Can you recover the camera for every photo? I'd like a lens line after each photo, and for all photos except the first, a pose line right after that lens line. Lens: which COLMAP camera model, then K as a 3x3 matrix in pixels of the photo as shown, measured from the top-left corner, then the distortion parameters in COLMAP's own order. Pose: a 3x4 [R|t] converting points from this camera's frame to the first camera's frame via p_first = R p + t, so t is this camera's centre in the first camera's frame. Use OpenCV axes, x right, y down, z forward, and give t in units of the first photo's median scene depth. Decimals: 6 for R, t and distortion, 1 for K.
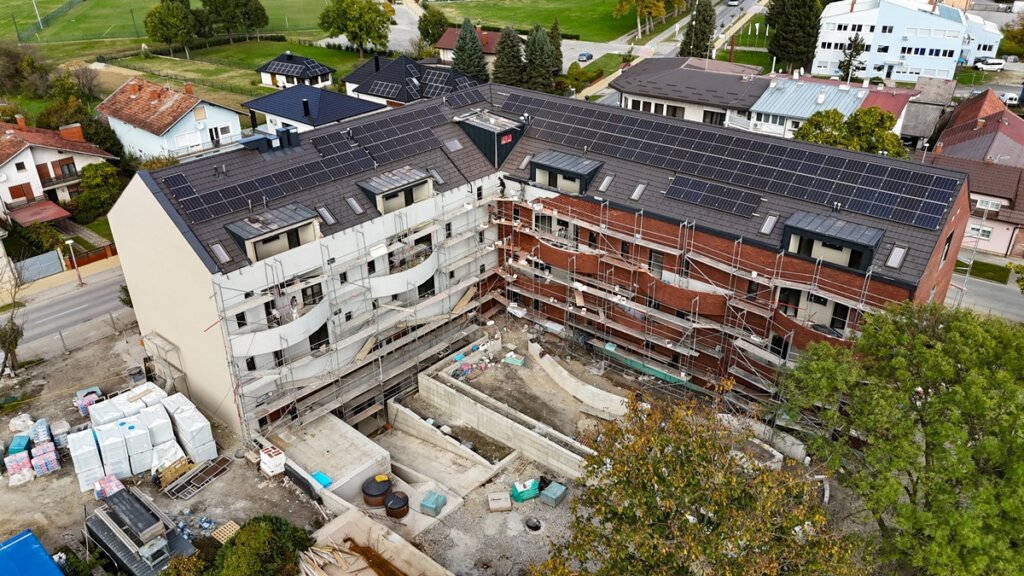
lens RADIAL K [[750.4, 0, 508.5], [0, 750.4, 292.7], [0, 0, 1]] dist [0.051827, -0.045124]
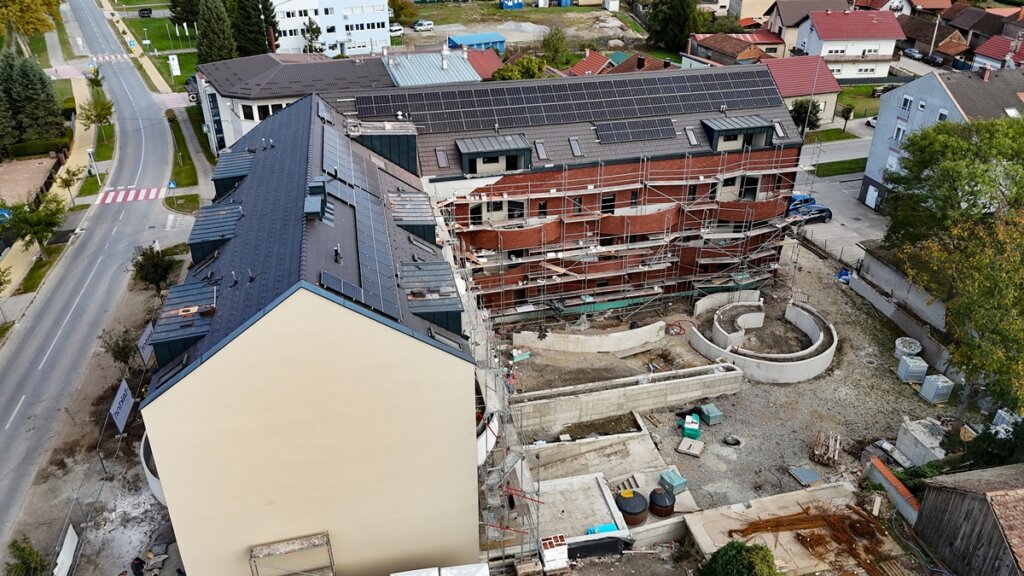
lens RADIAL K [[750.4, 0, 511.8], [0, 750.4, 290.8], [0, 0, 1]] dist [0.051827, -0.045124]
pose [[0.580108, -0.383118, 0.718815, -0.656539], [0.387167, 0.906110, 0.170487, -0.152655], [-0.716643, 0.179400, 0.673972, 0.350185]]
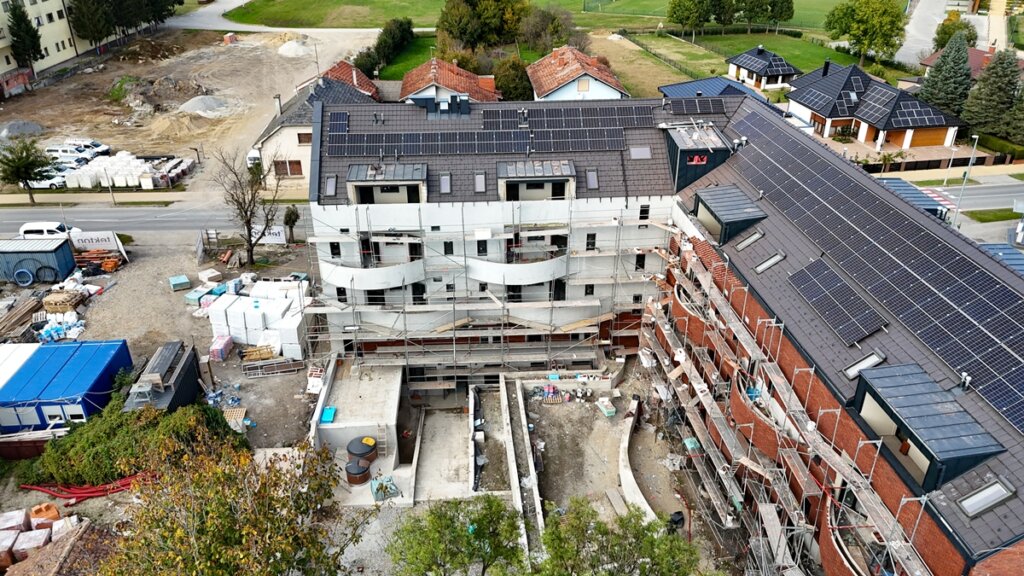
lens RADIAL K [[750.4, 0, 507.7], [0, 750.4, 288.1], [0, 0, 1]] dist [0.051827, -0.045124]
pose [[0.711453, 0.338447, -0.615864, 0.414024], [-0.338060, 0.933147, 0.122278, -0.105256], [0.616077, 0.121204, 0.778305, 0.245281]]
